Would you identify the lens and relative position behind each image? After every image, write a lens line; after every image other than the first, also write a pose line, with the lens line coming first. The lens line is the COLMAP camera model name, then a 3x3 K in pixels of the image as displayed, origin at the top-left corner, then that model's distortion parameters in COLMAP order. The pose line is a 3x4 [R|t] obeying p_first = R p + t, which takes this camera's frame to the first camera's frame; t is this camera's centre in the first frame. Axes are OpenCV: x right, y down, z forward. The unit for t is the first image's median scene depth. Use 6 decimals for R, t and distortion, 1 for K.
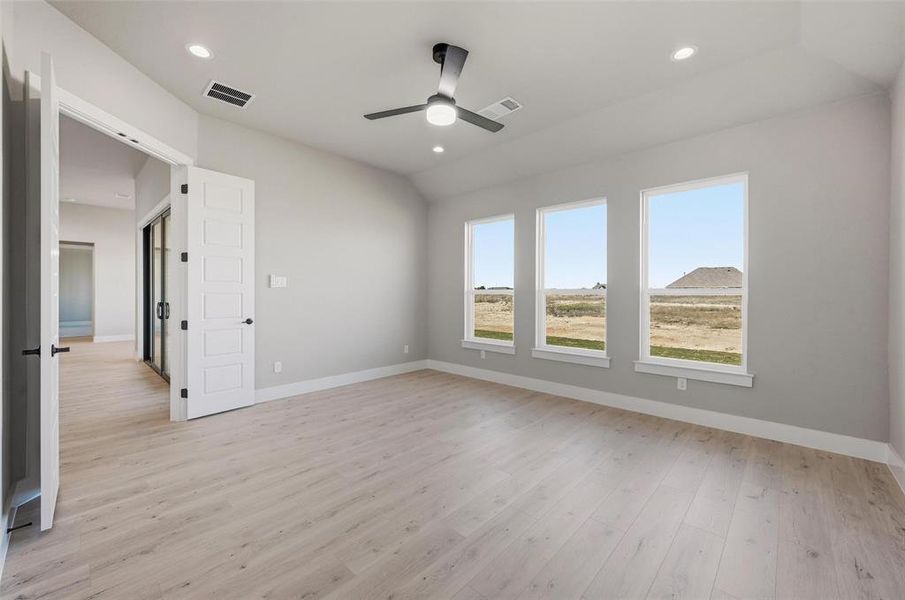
lens RADIAL K [[360.3, 0, 456.3], [0, 360.3, 294.4], [0, 0, 1]] dist [0.002714, -0.000078]
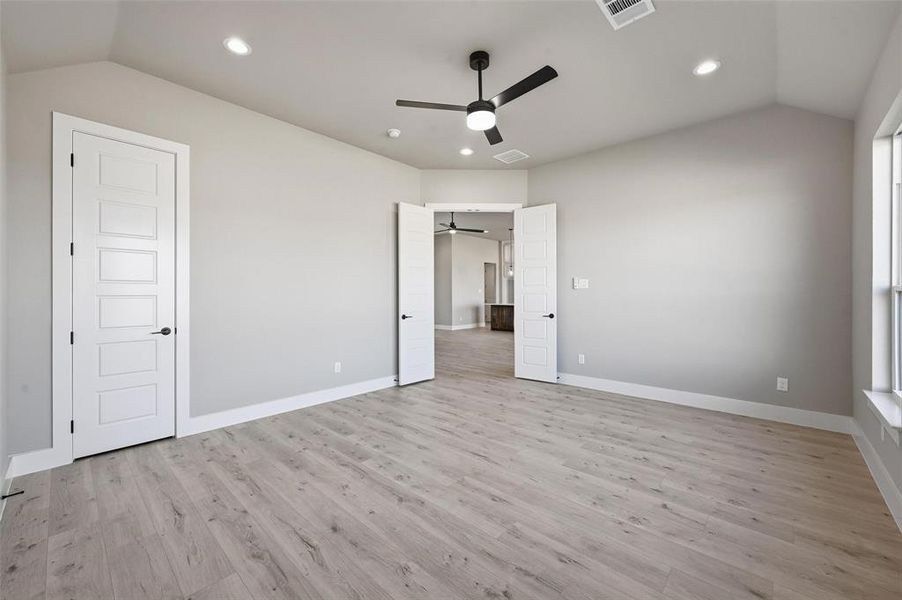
lens RADIAL K [[362.6, 0, 447.6], [0, 362.6, 296.4], [0, 0, 1]] dist [0.001033, 0.000056]
pose [[-0.003420, 0.004808, -0.999983, 0.819366], [0.003550, 0.999982, 0.004796, -0.001316], [0.999988, -0.003534, -0.003437, 0.750105]]
